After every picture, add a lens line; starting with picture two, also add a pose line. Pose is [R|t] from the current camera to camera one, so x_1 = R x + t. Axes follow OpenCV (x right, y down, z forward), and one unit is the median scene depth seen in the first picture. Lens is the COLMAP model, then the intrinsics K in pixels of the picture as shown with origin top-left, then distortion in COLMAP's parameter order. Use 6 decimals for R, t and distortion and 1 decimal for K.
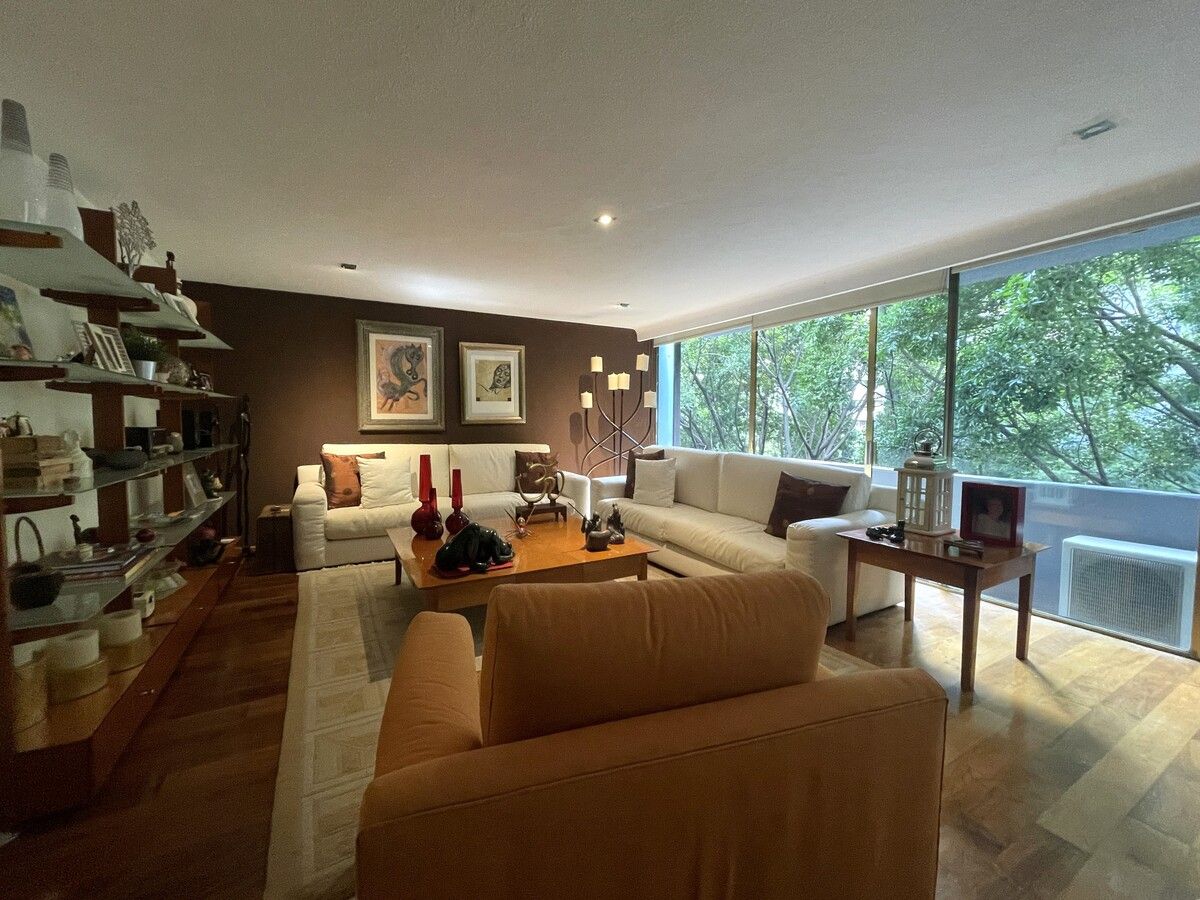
lens RADIAL K [[479.5, 0, 588.9], [0, 479.5, 447.3], [0, 0, 1]] dist [-0.002059, 0.000182]
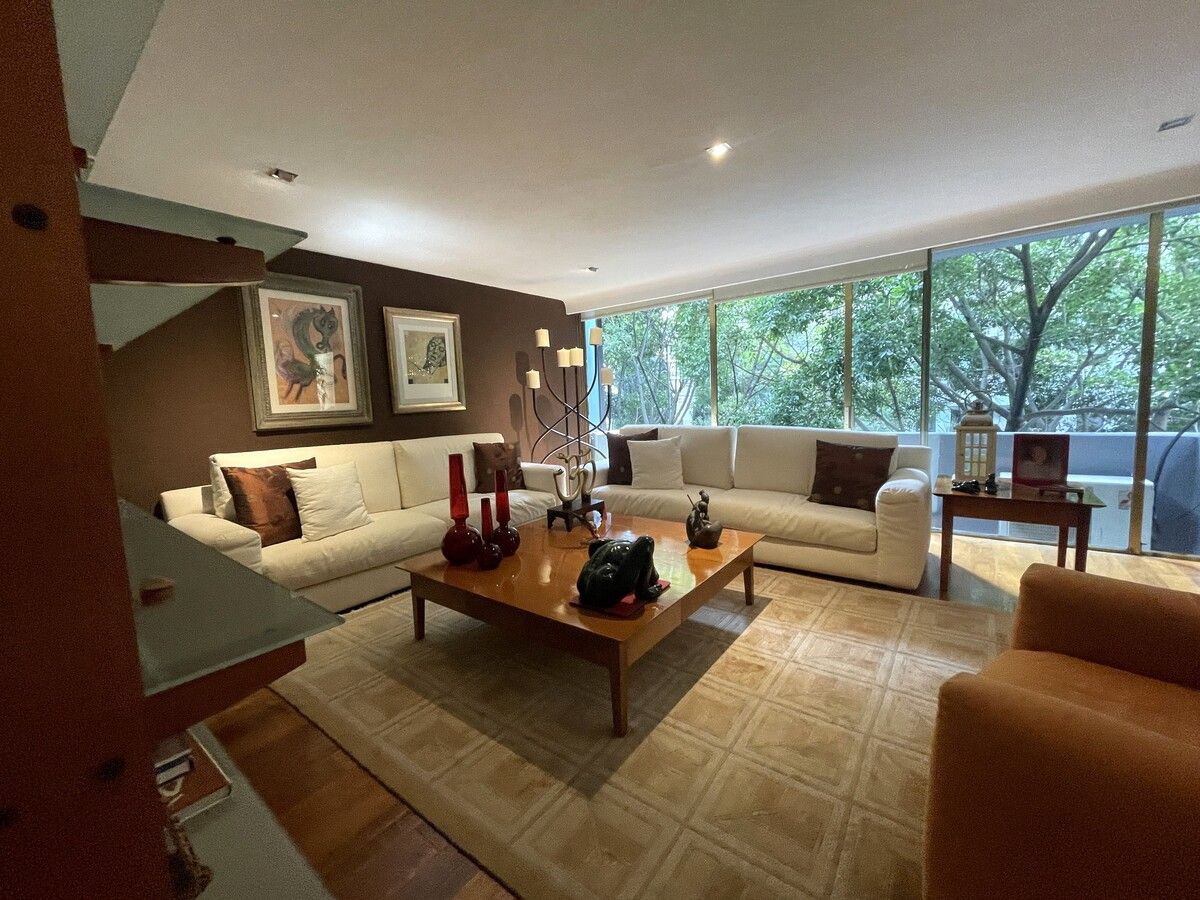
lens RADIAL K [[479.5, 0, 600.9], [0, 479.5, 448.7], [0, 0, 1]] dist [-0.002059, 0.000182]
pose [[0.918564, -0.083566, 0.386338, -0.266392], [0.069339, 0.996307, 0.050642, -0.009079], [-0.389143, -0.019730, 0.920966, 0.159076]]
